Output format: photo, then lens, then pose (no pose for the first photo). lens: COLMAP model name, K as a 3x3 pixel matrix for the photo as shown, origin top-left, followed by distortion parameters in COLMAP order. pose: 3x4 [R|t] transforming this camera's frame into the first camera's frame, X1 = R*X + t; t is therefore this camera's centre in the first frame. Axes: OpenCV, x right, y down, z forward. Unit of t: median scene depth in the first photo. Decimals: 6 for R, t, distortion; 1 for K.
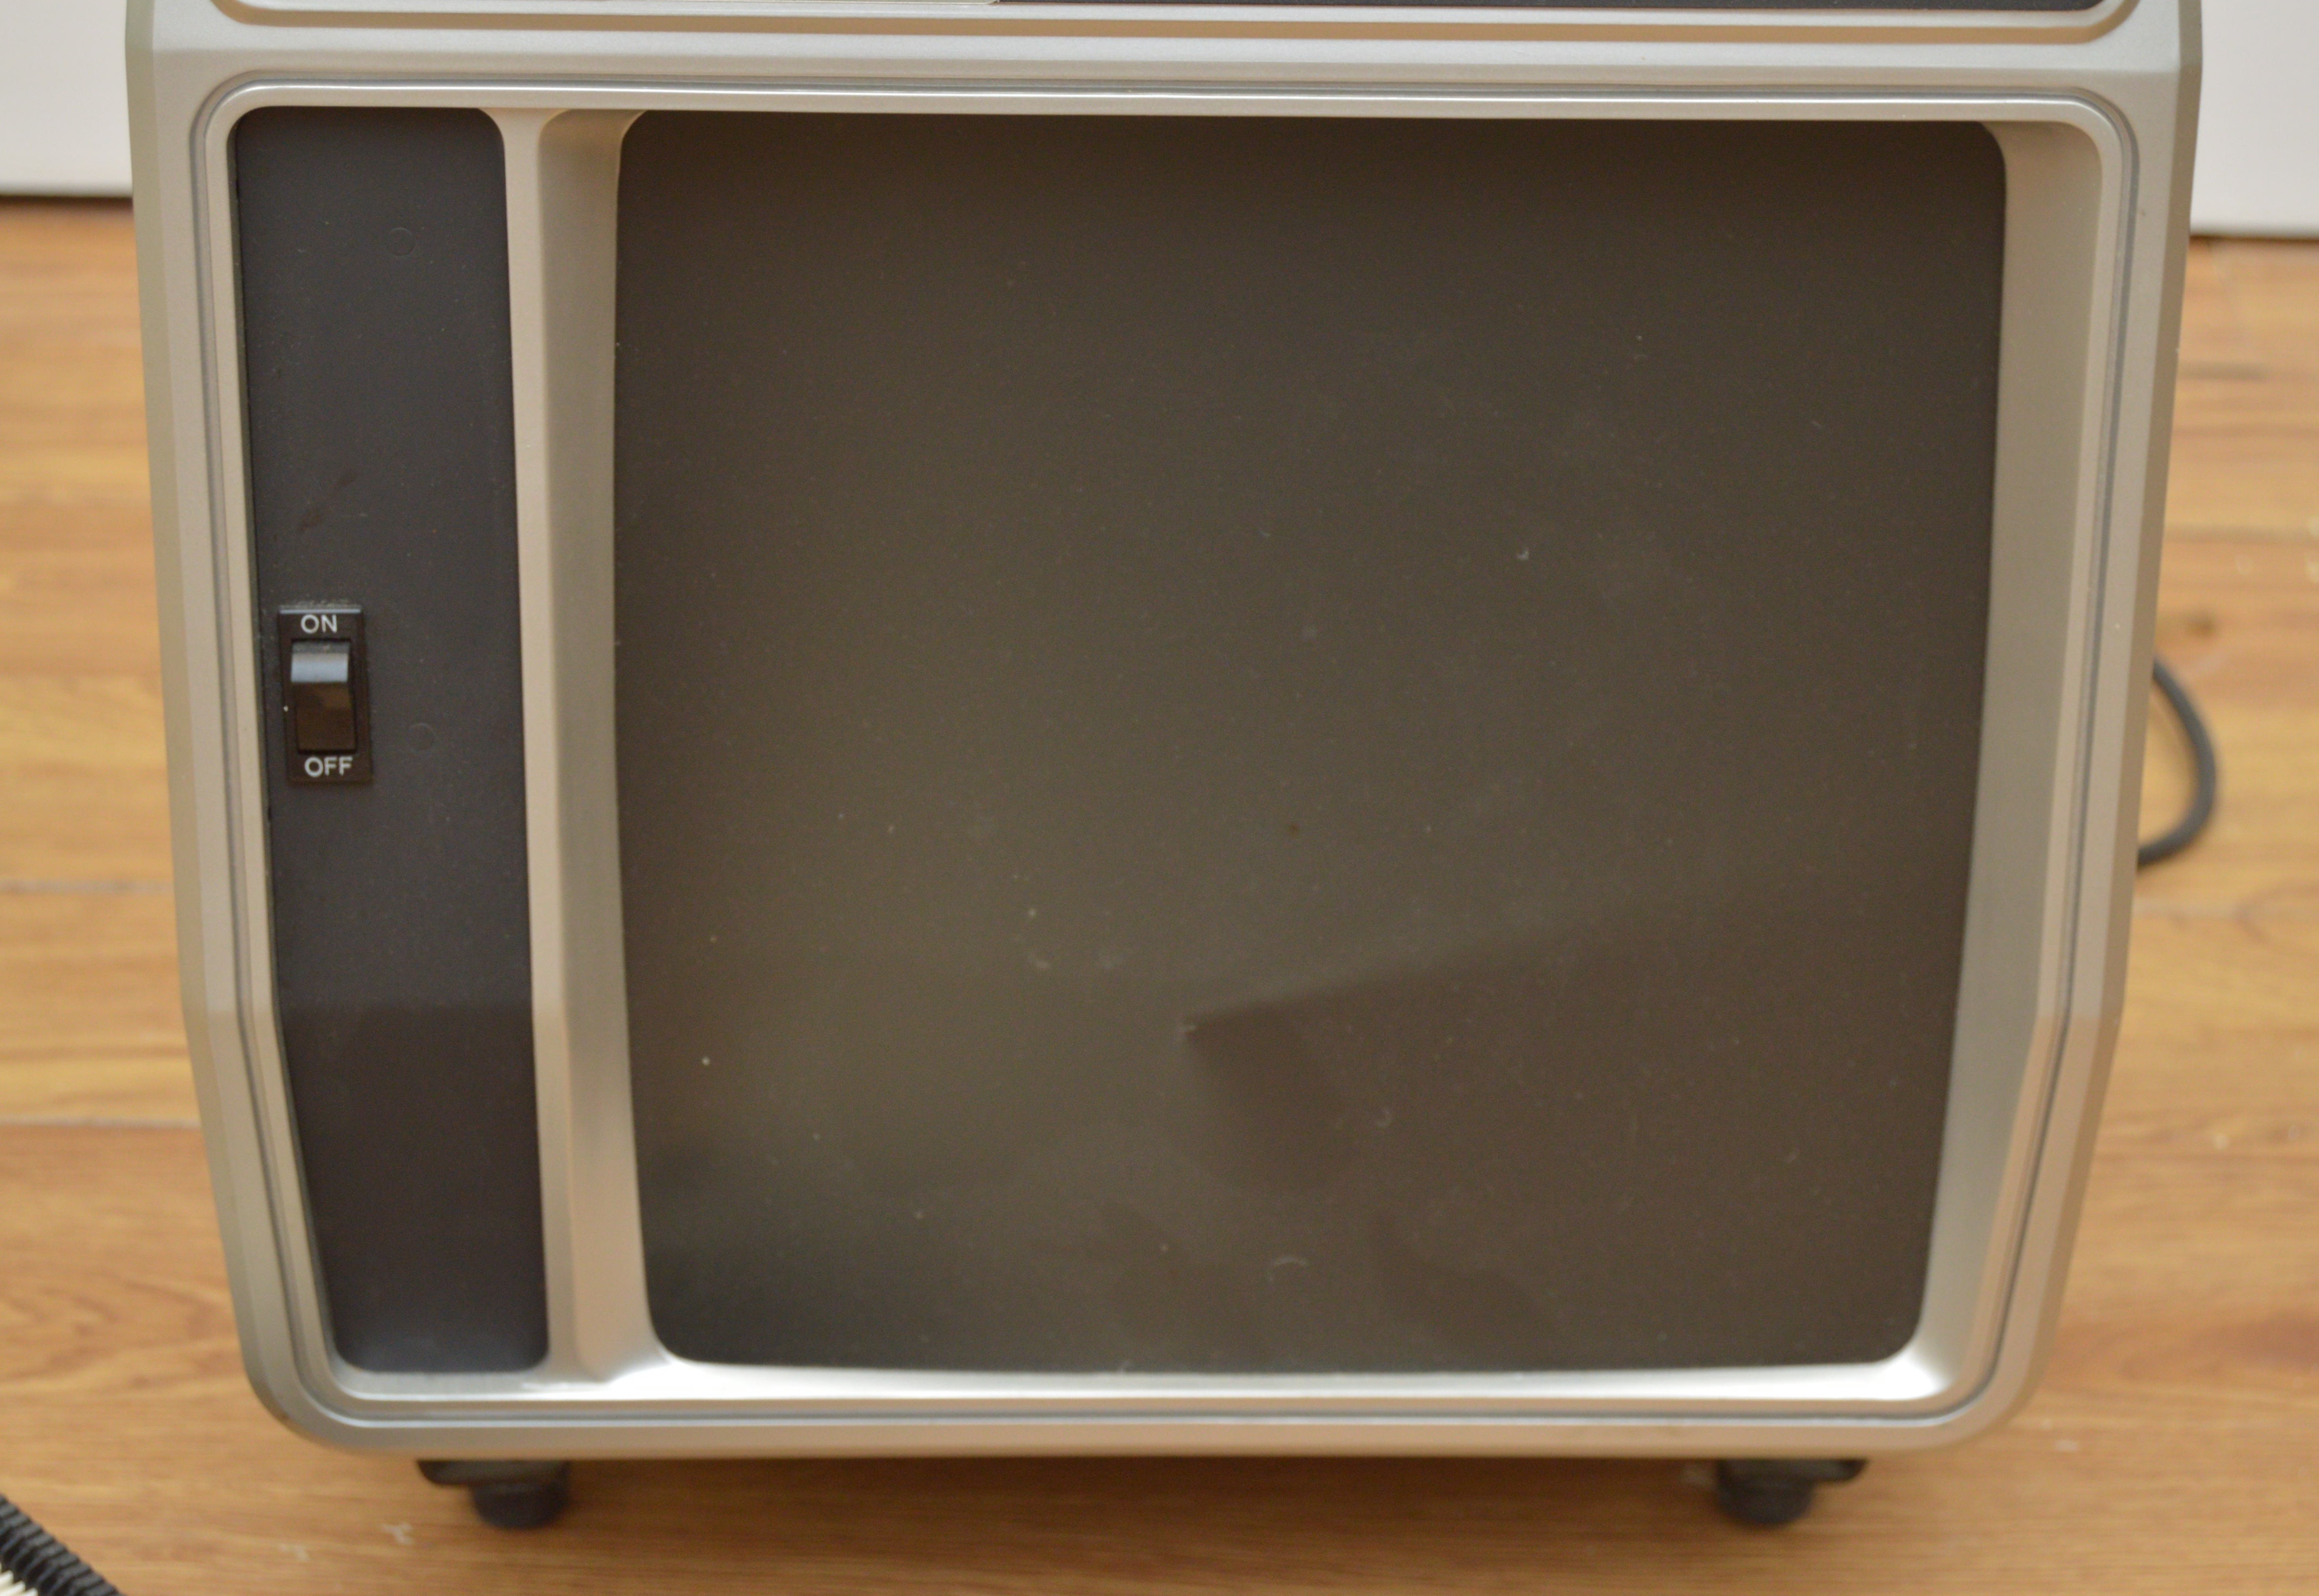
lens RADIAL K [[5377.1, 0, 1217.3], [0, 5377.1, 846.6], [0, 0, 1]] dist [0.004246, -0.067887]
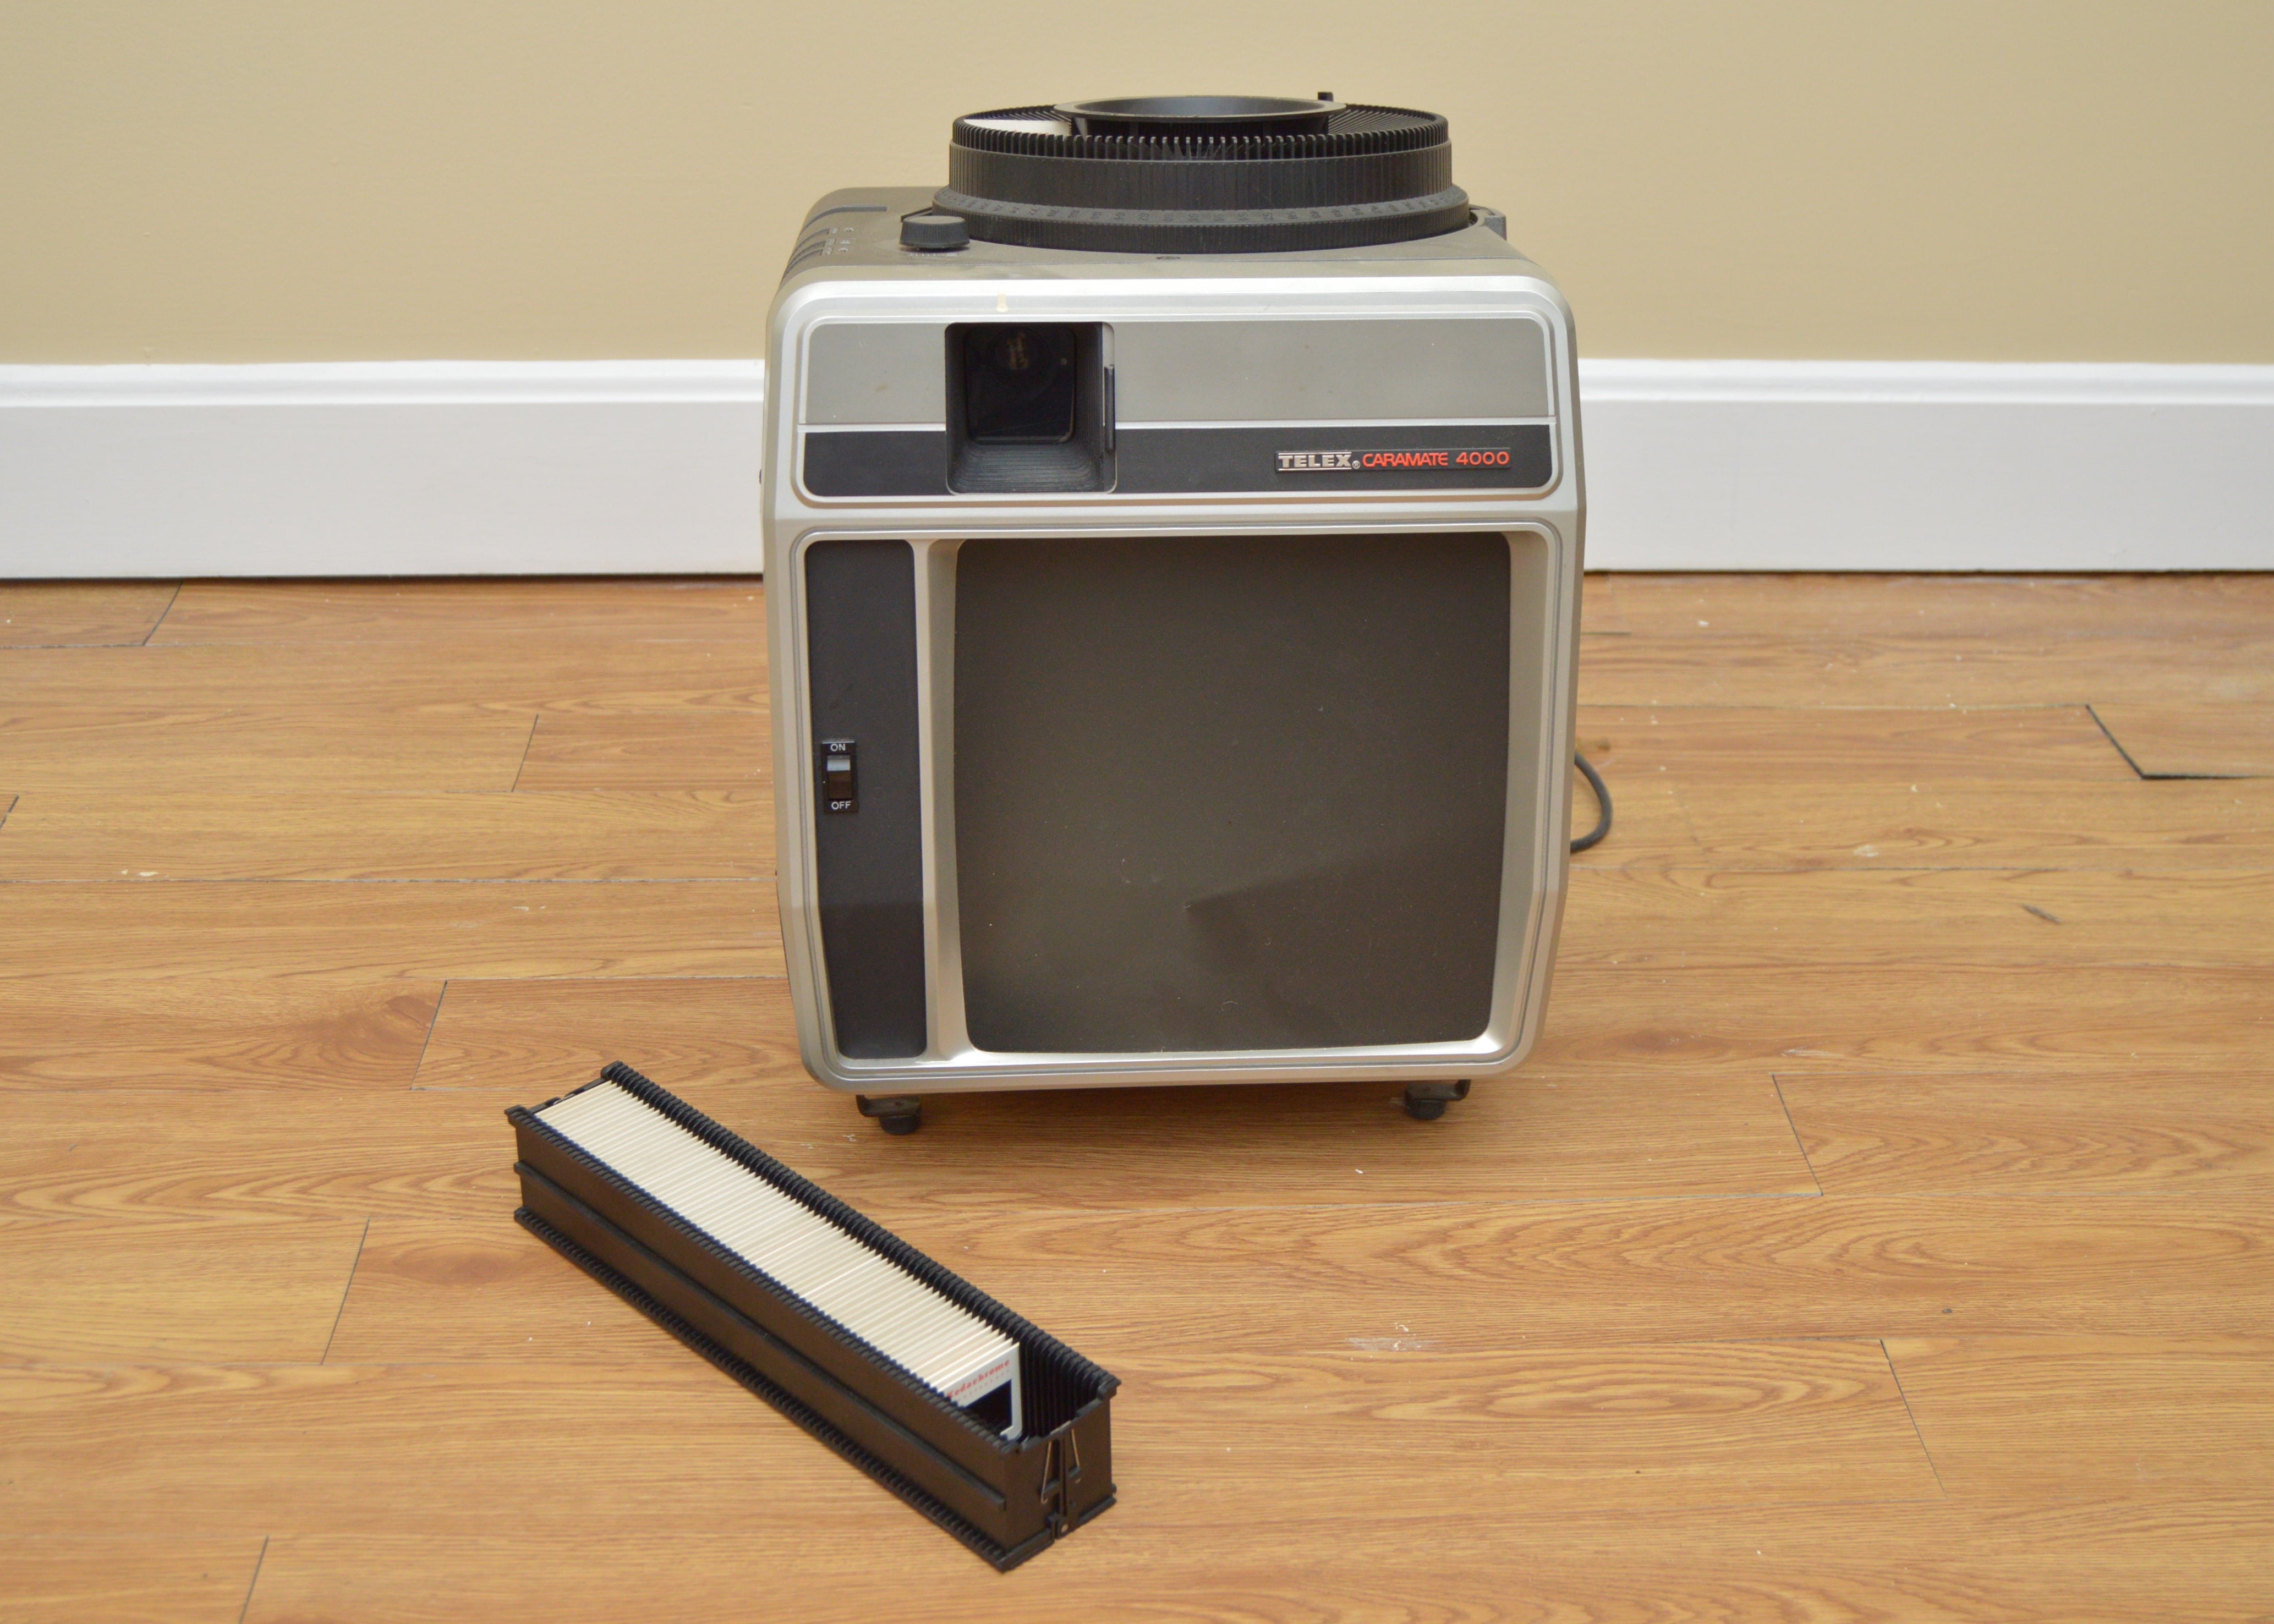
lens RADIAL K [[3195.1, 0, 1137.0], [0, 3195.1, 812.0], [0, 0, 1]] dist [-0.031325, -0.002369]
pose [[0.999333, -0.024523, 0.027075, -0.068471], [0.025603, 0.998861, -0.040261, 0.050101], [-0.026057, 0.040927, 0.998822, -0.463797]]
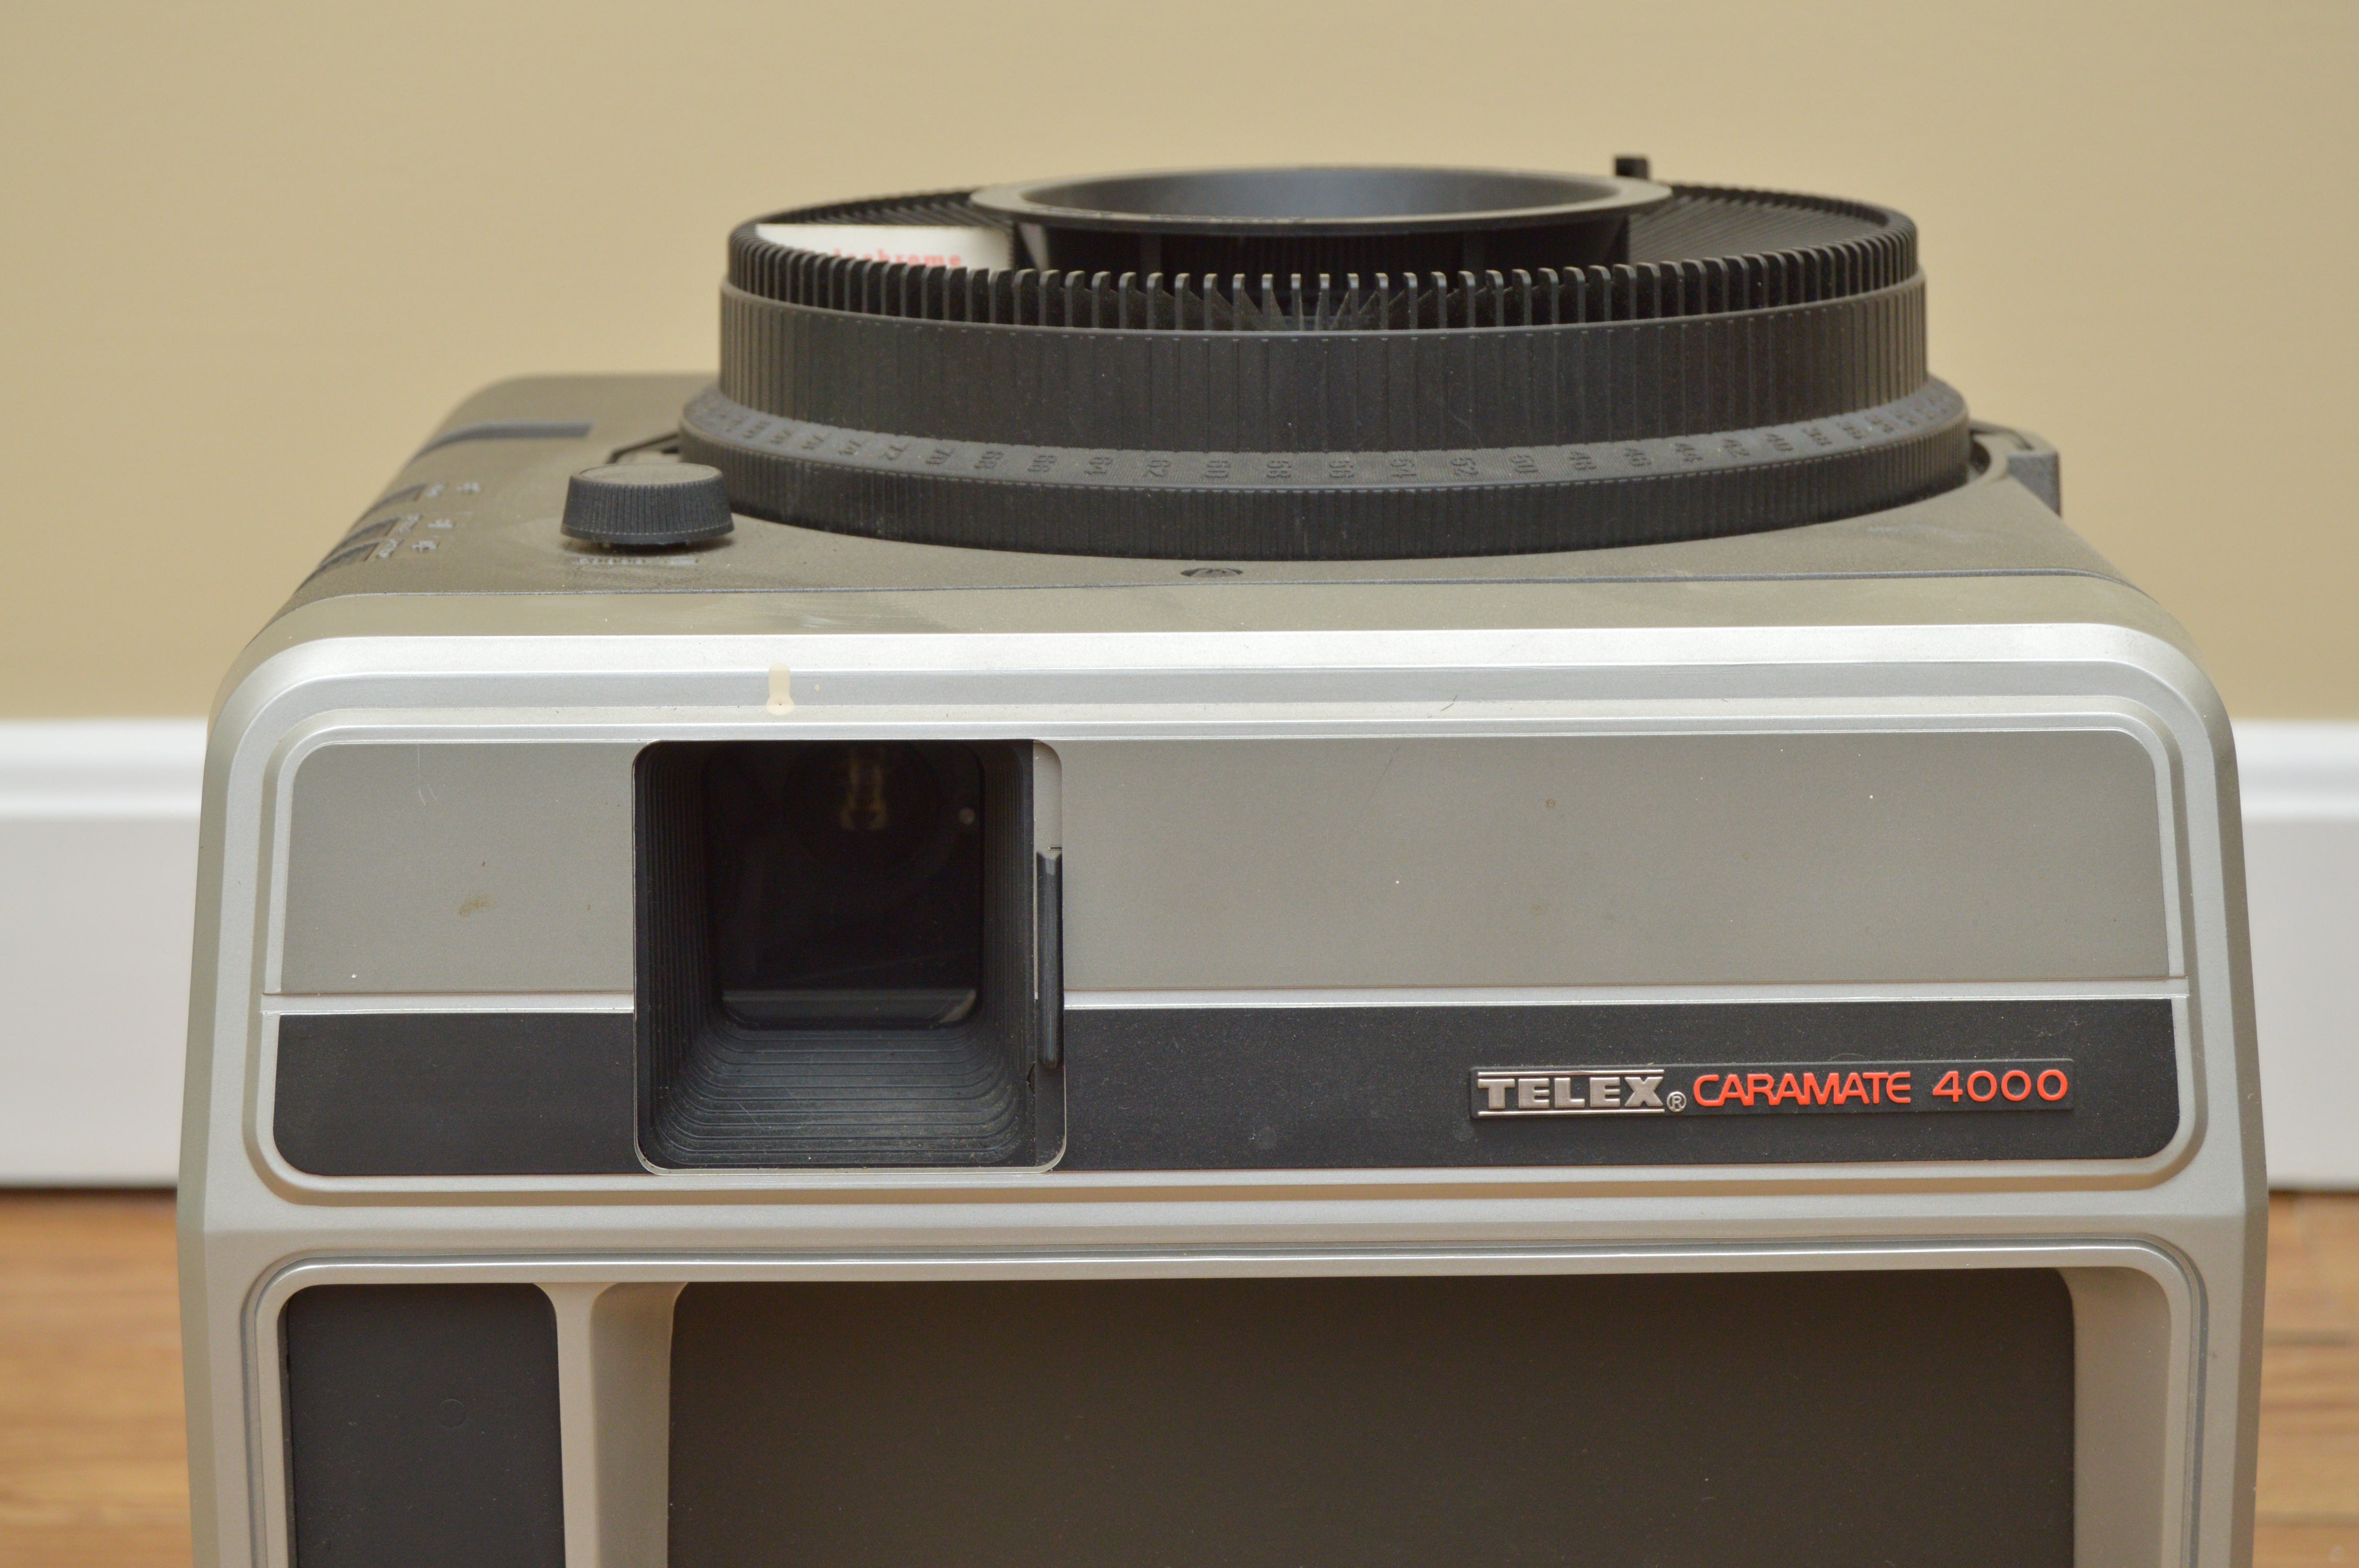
lens RADIAL K [[5561.8, 0, 1179.5], [0, 5561.8, 784.0], [0, 0, 1]] dist [0.071521, -1.154874]
pose [[0.999692, -0.018081, -0.016982, 0.001607], [0.015471, 0.989616, -0.142902, -0.075533], [0.019390, 0.142596, 0.989591, -0.028067]]
